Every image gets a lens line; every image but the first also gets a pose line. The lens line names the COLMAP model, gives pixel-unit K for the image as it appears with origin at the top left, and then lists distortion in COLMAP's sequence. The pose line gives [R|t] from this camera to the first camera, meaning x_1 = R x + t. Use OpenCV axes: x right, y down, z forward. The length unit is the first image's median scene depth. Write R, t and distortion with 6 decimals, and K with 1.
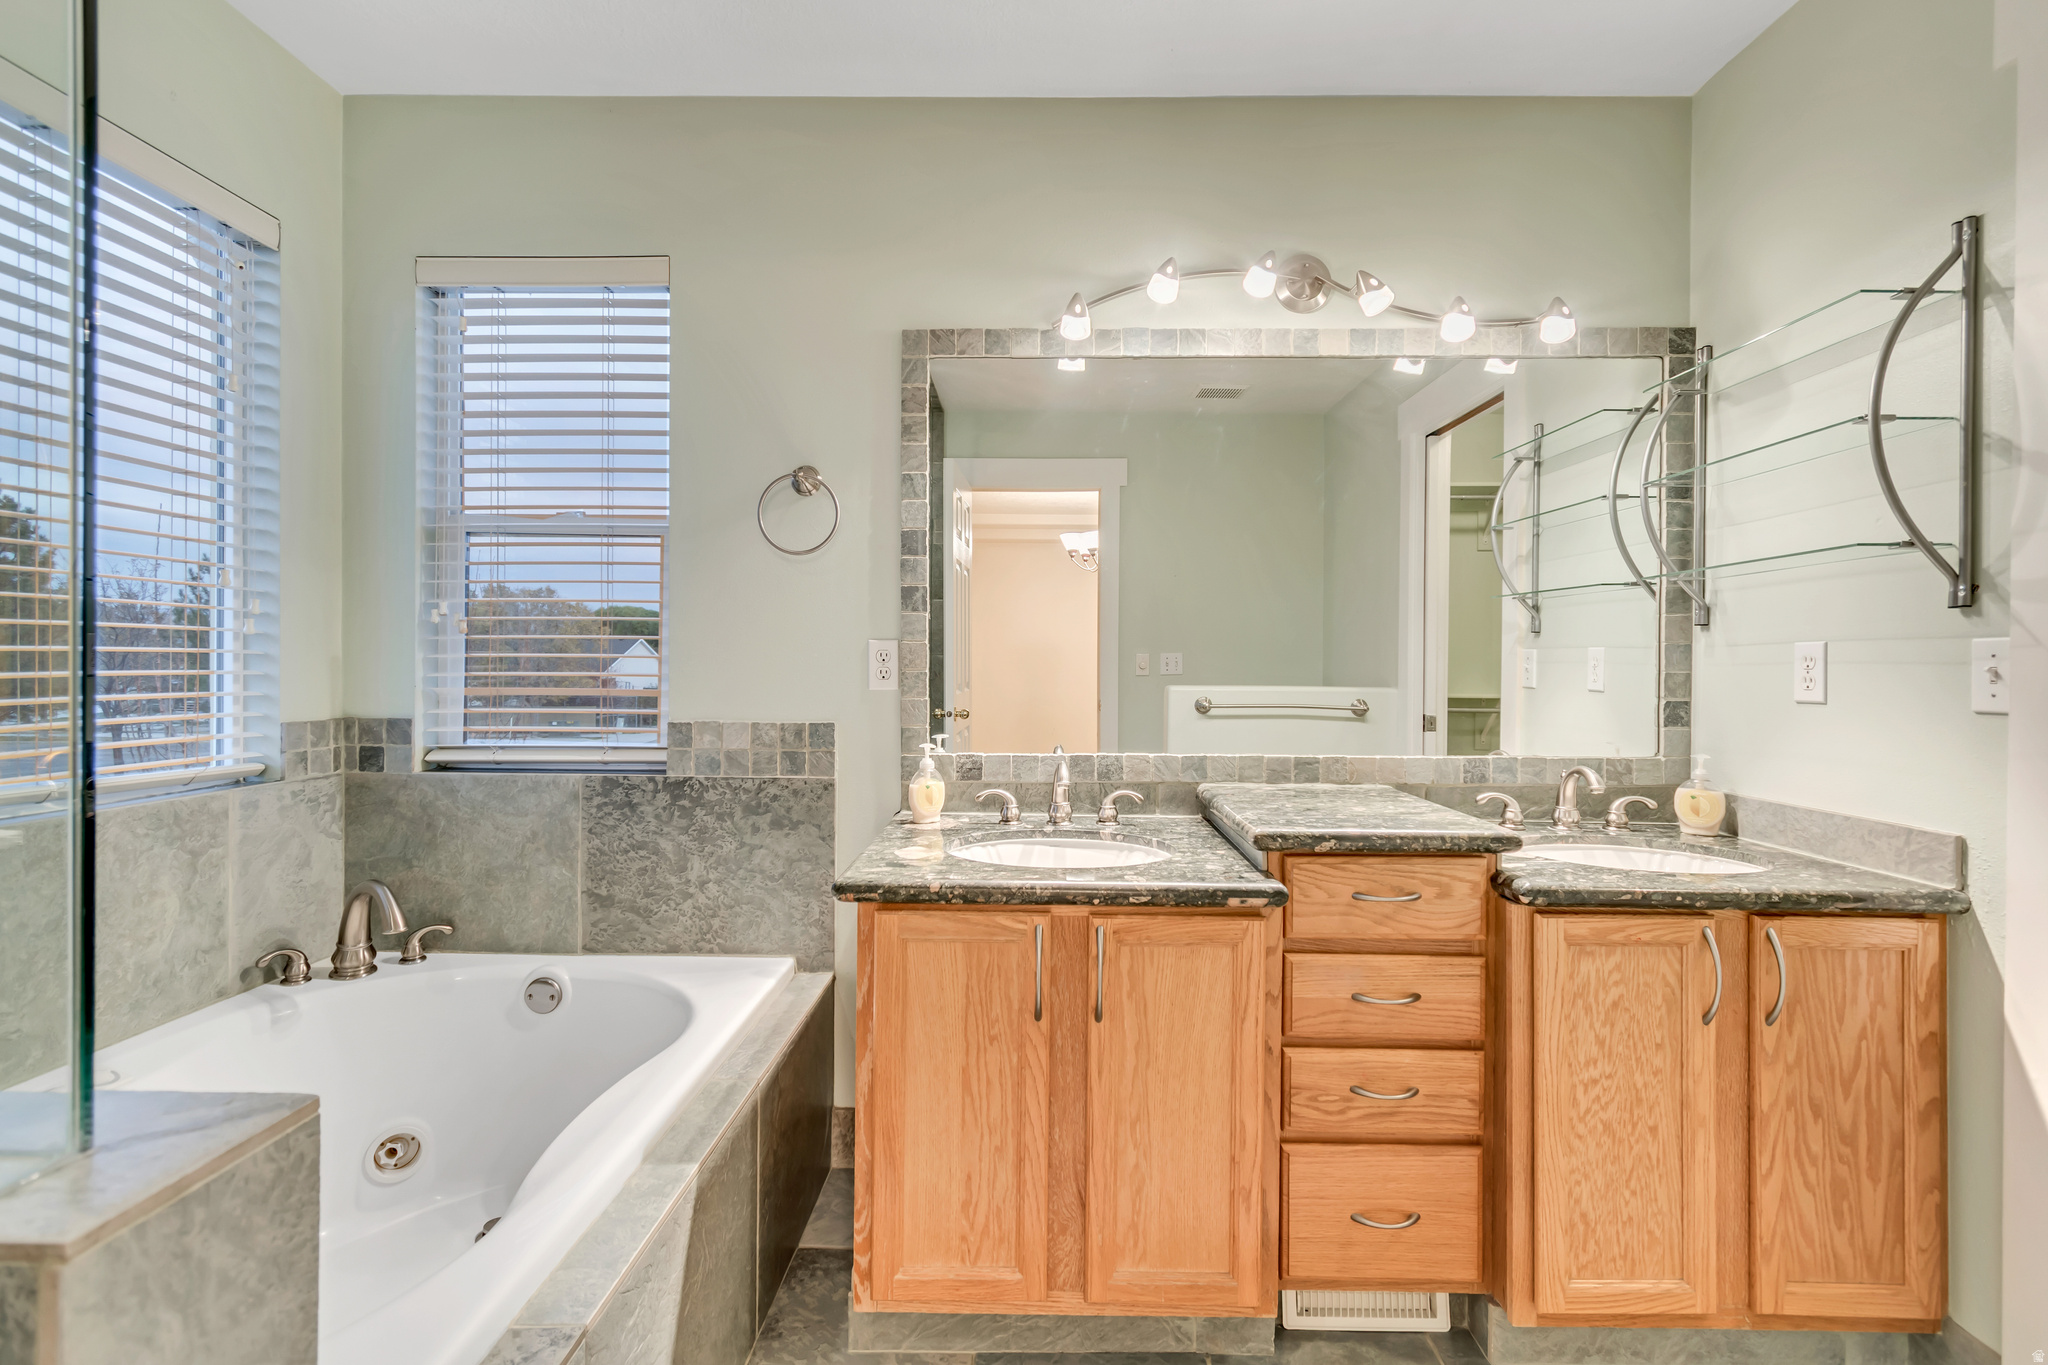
lens RADIAL K [[906.6, 0, 1027.2], [0, 906.6, 677.4], [0, 0, 1]] dist [0.012032, 0.000185]
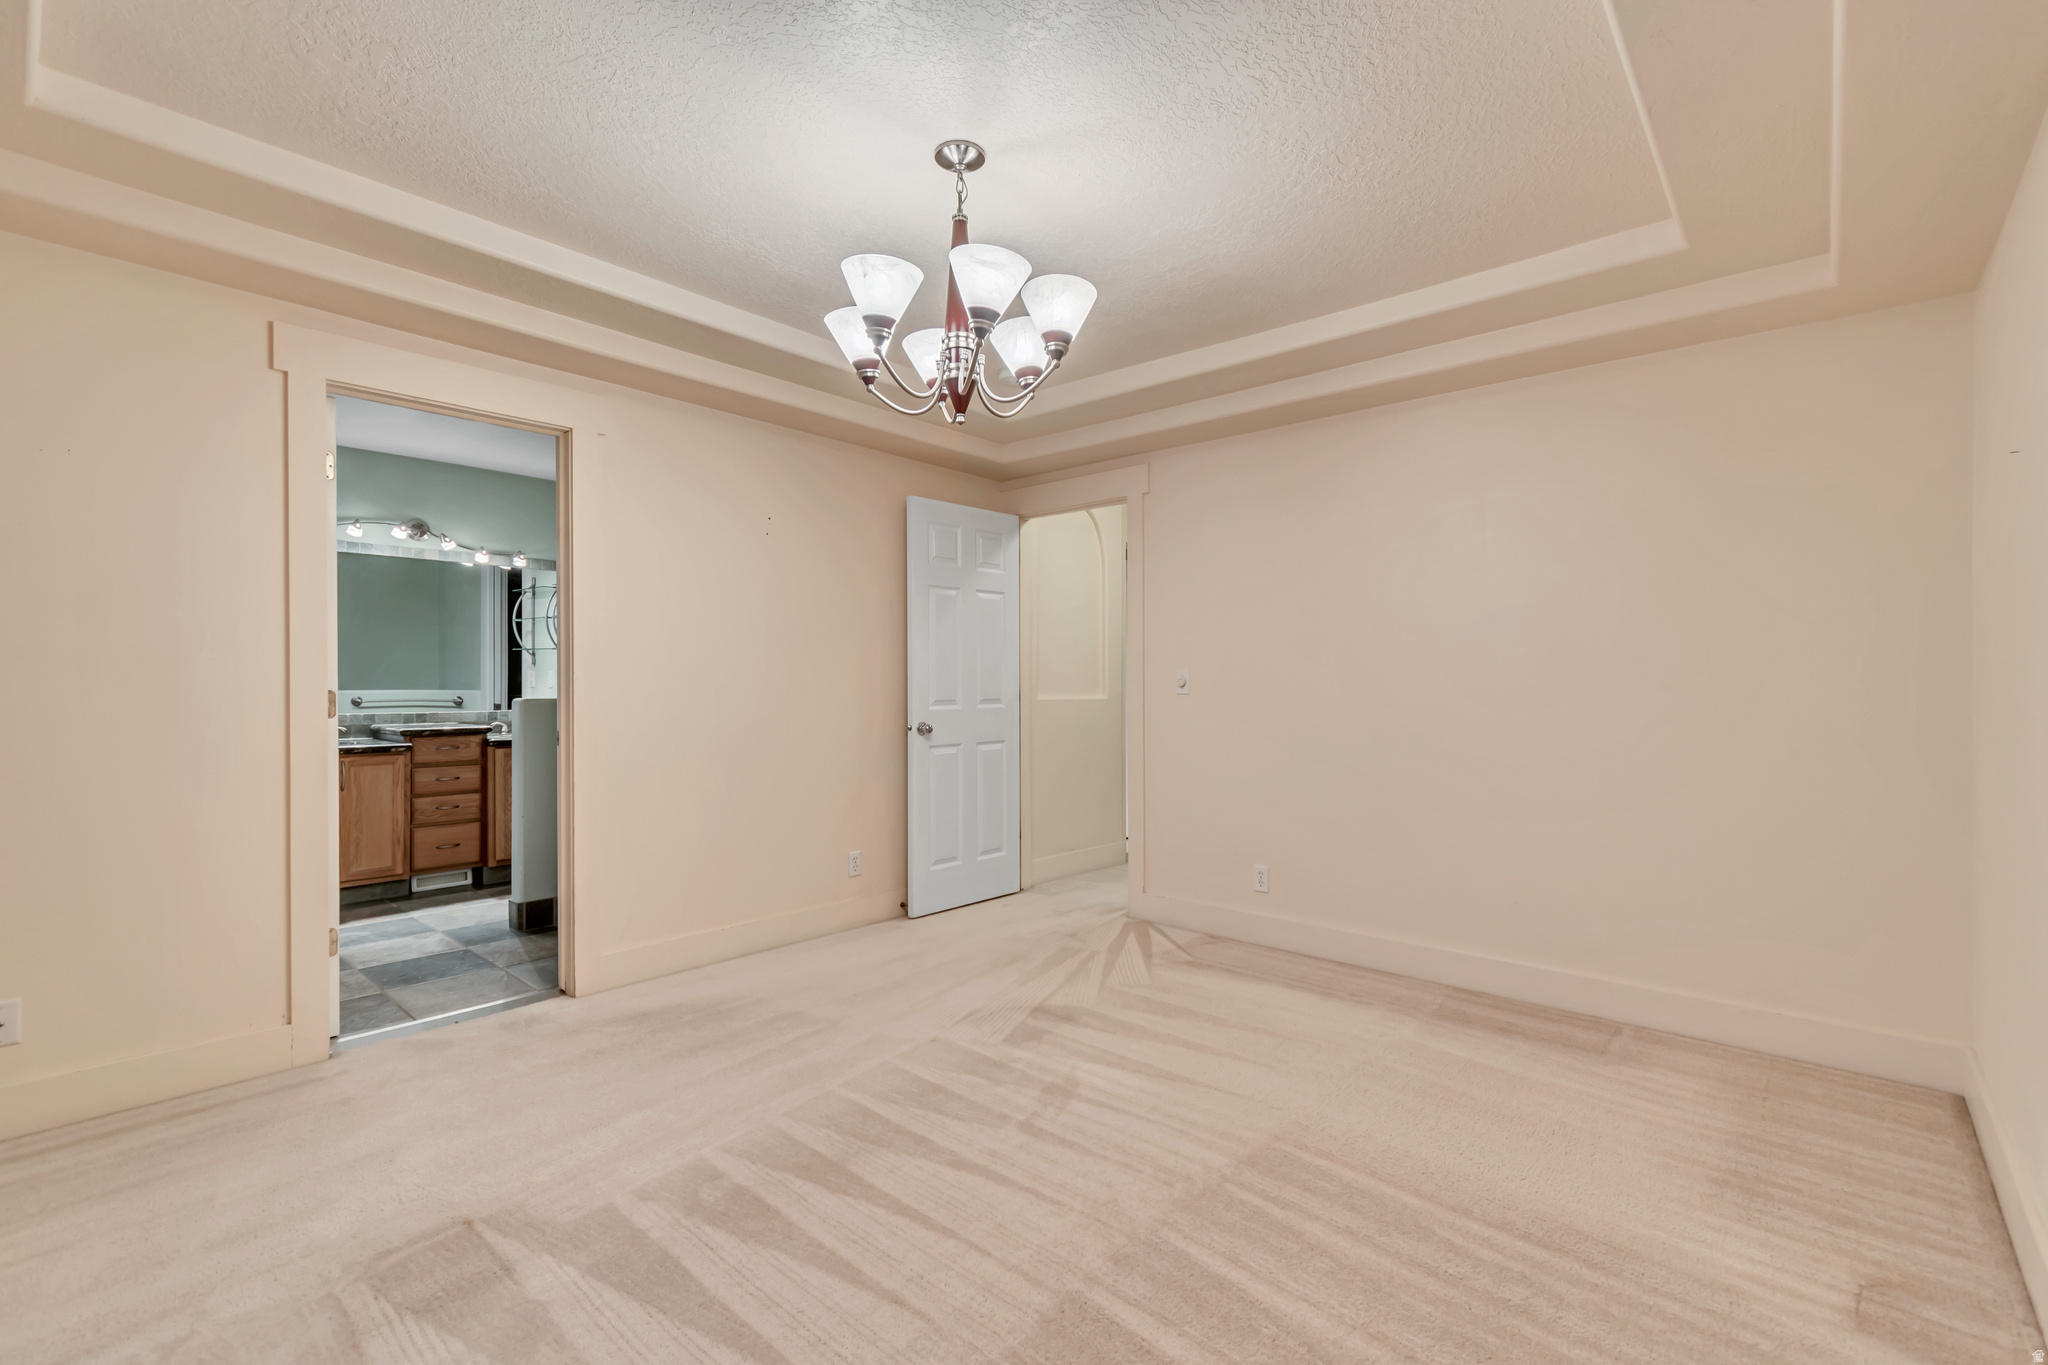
lens RADIAL K [[906.6, 0, 1029.7], [0, 906.6, 697.9], [0, 0, 1]] dist [0.012032, 0.000185]
pose [[0.646726, -0.011025, 0.762643, -0.751989], [0.005919, 0.999938, 0.009435, 0.040980], [-0.762699, -0.001588, 0.646751, -2.723851]]
